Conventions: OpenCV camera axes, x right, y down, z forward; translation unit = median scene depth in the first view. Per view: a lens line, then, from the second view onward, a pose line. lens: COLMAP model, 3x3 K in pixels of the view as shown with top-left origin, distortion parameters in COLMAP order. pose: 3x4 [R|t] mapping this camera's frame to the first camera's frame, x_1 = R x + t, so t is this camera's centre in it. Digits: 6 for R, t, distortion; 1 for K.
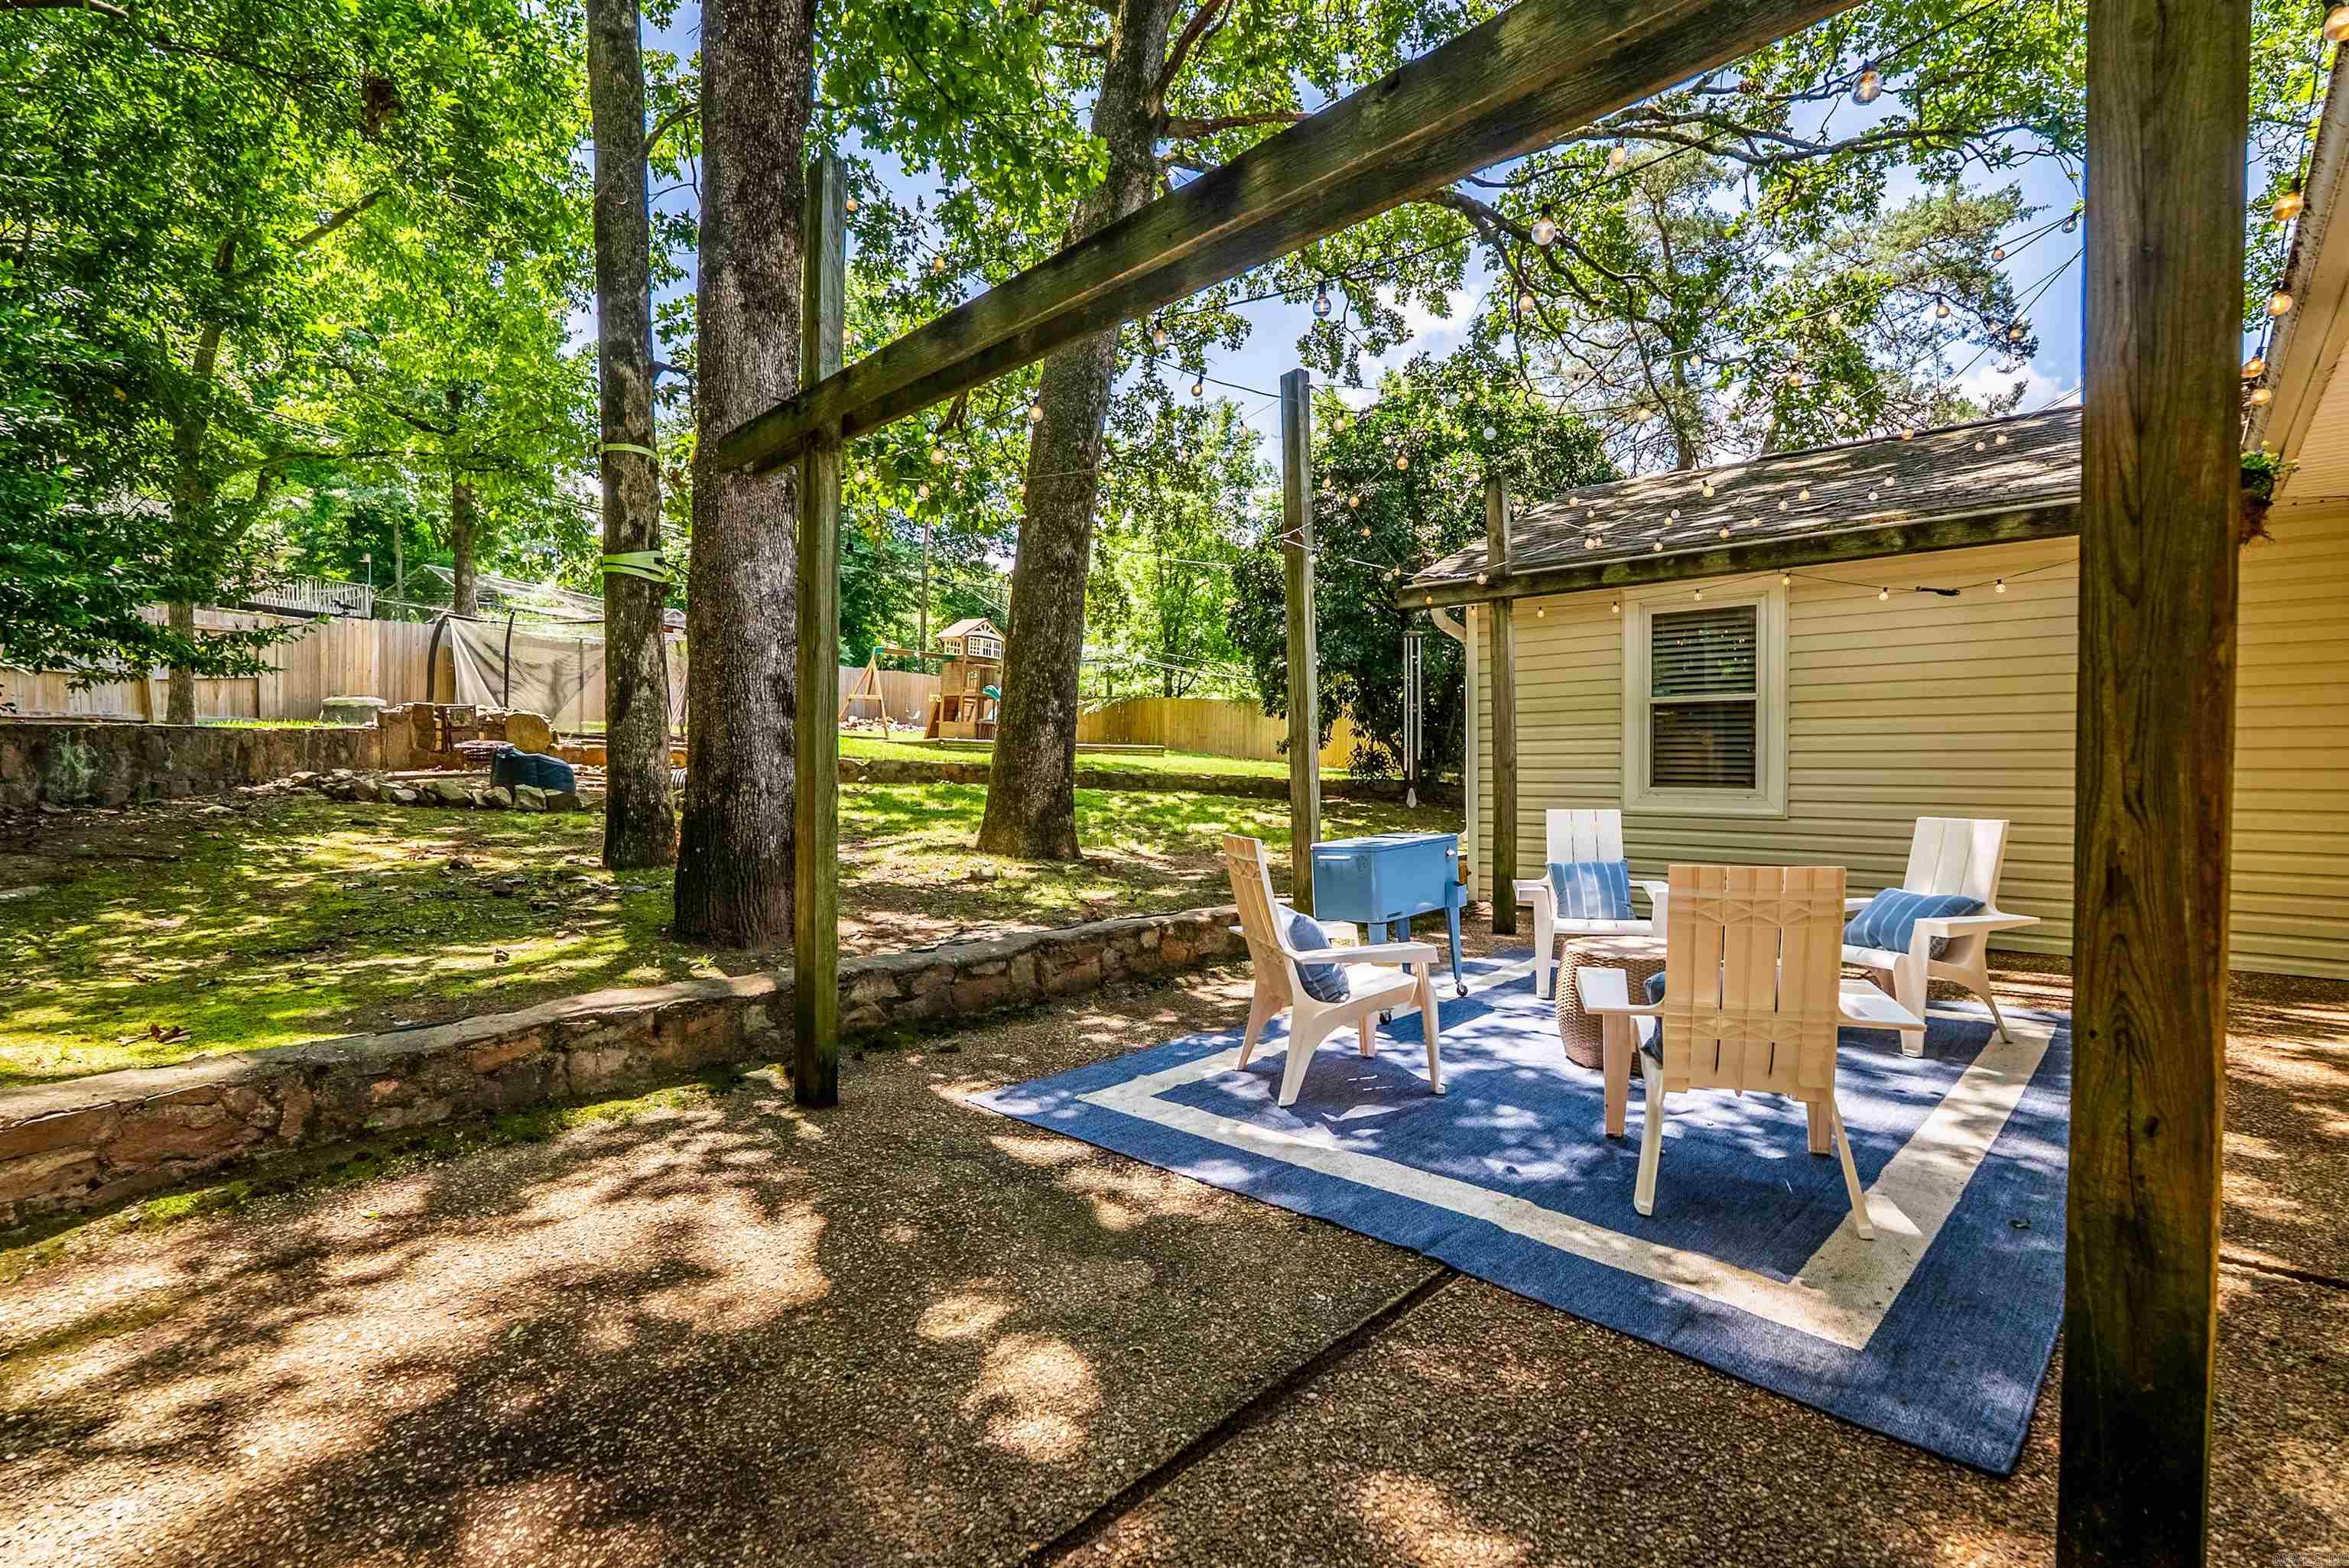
lens RADIAL K [[1048.6, 0, 1175.9], [0, 1048.6, 779.2], [0, 0, 1]] dist [-0.000378, -0.000676]
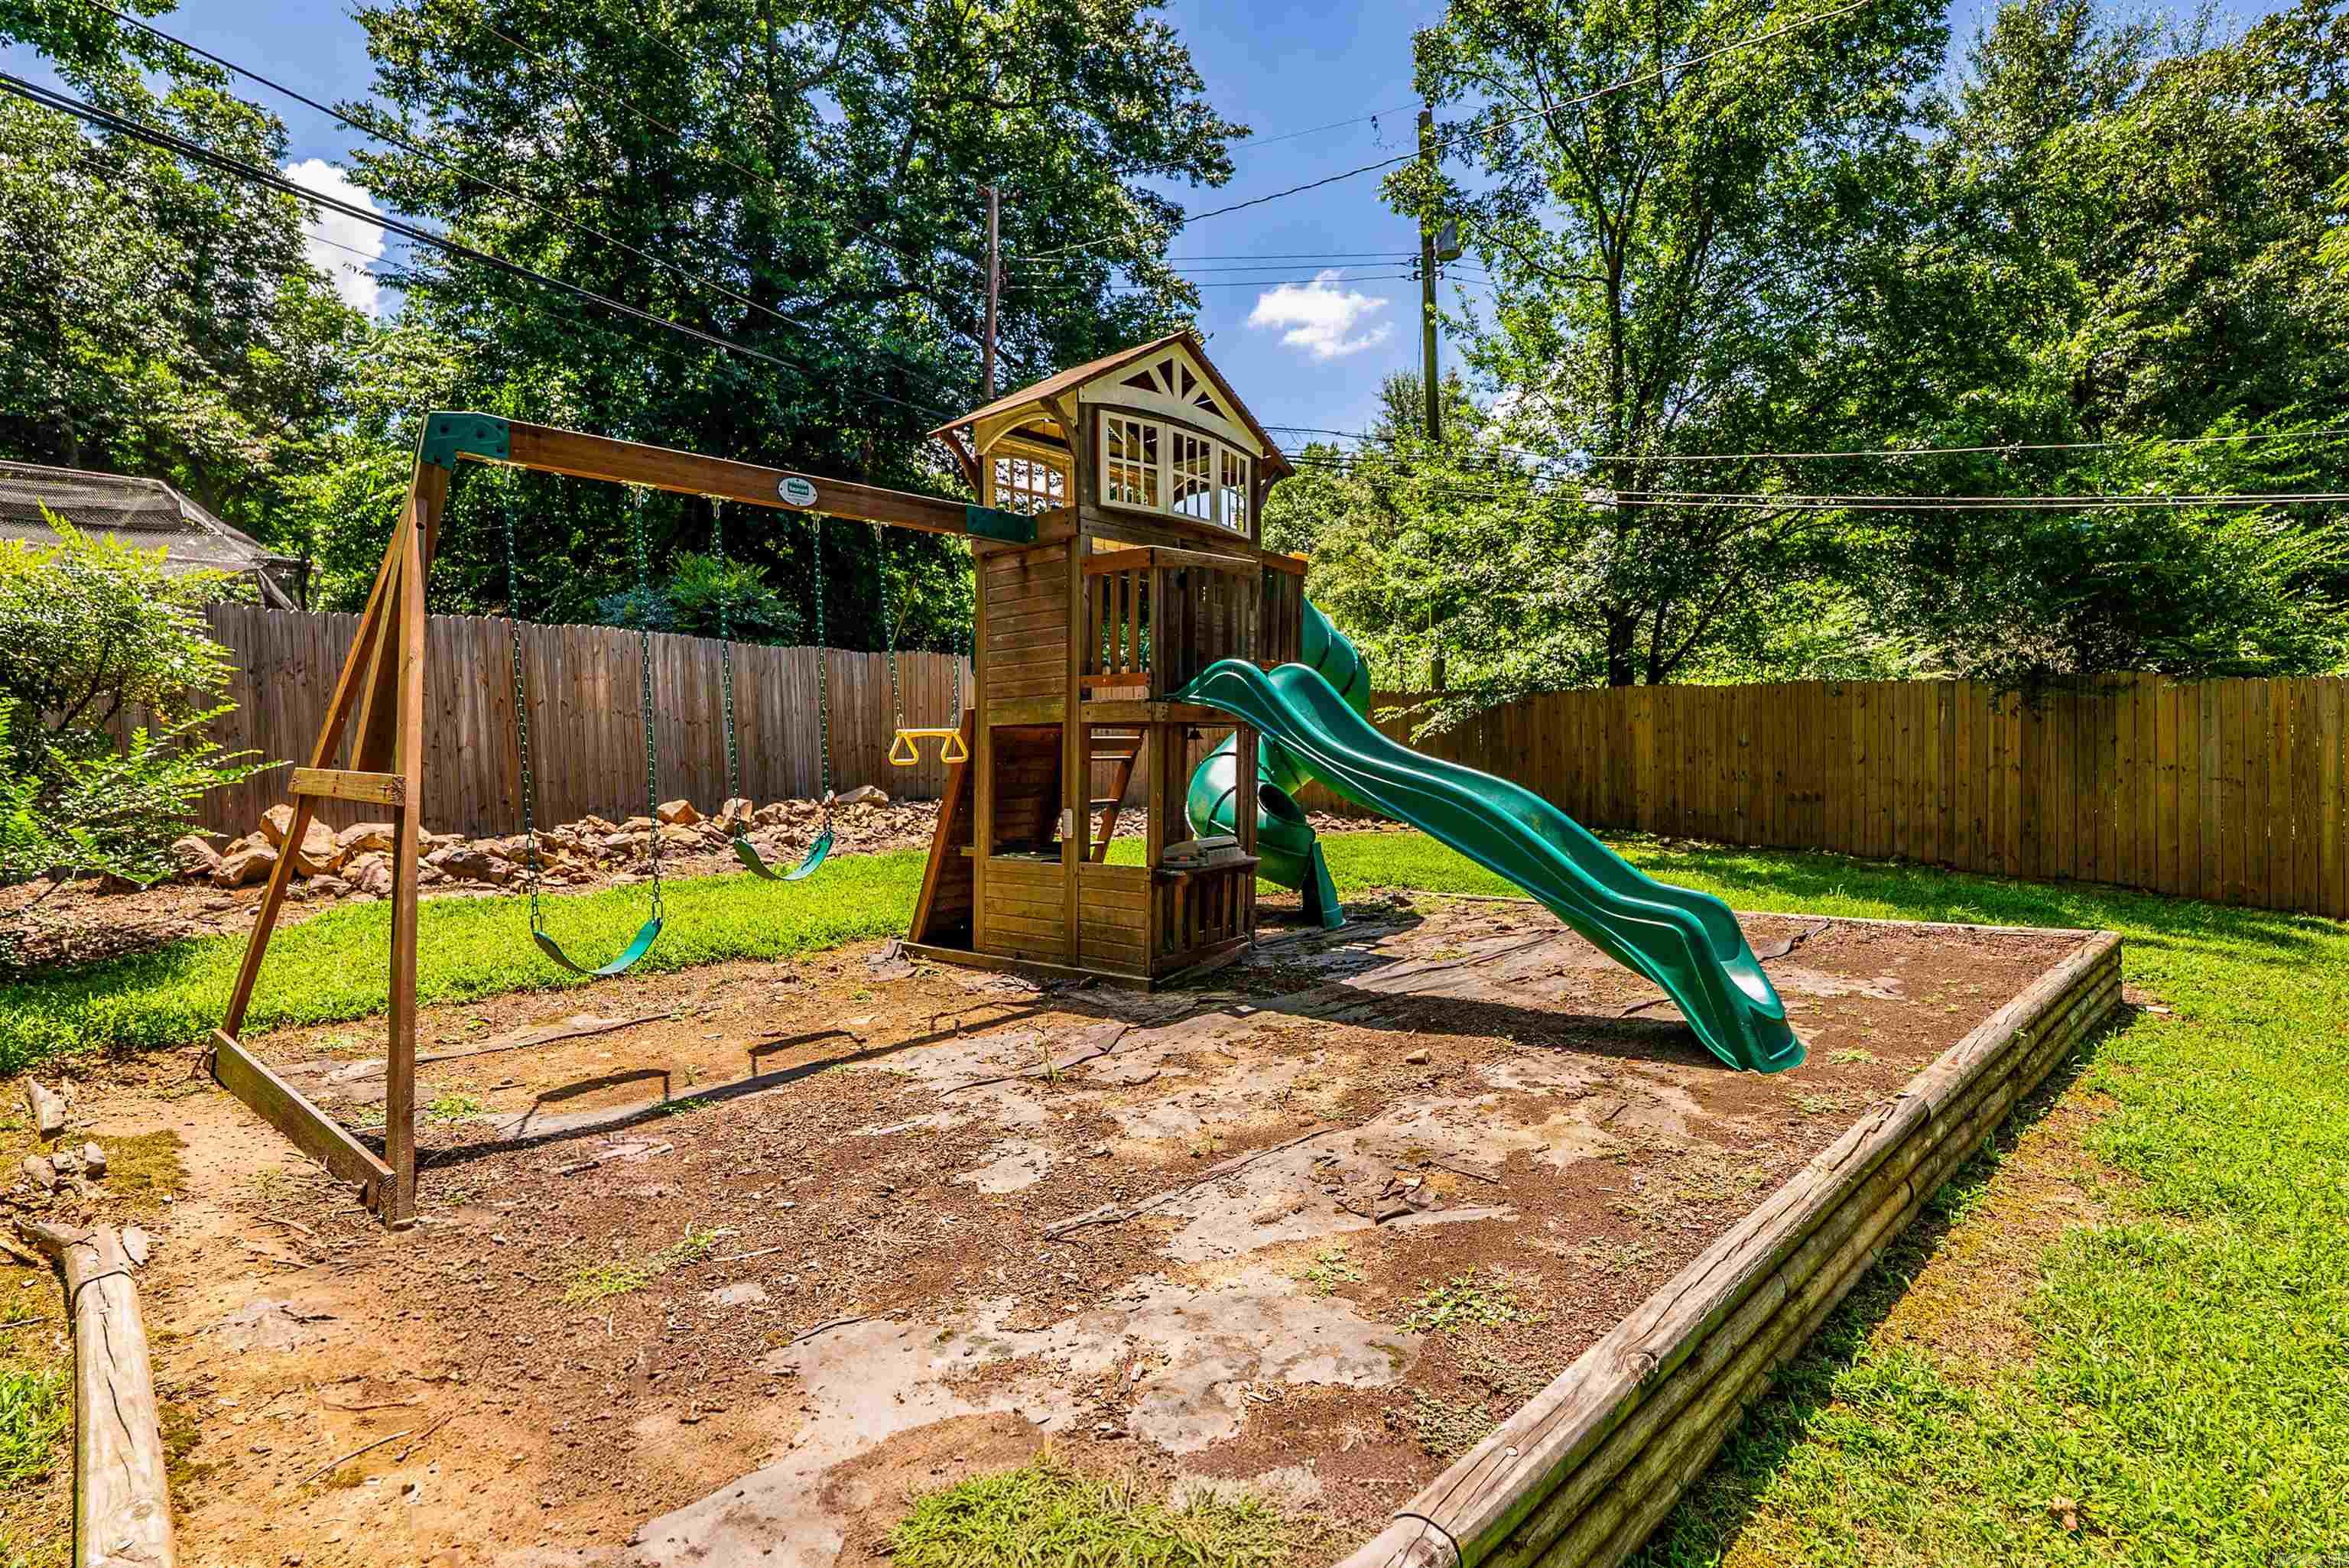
lens RADIAL K [[1142.9, 0, 1174.5], [0, 1142.9, 784.0], [0, 0, 1]] dist [-0.000501, -0.000178]
pose [[0.990543, -0.043932, -0.129982, -0.959559], [0.044045, 0.999028, -0.002002, -0.411429], [0.129943, -0.003742, 0.991514, 4.817126]]
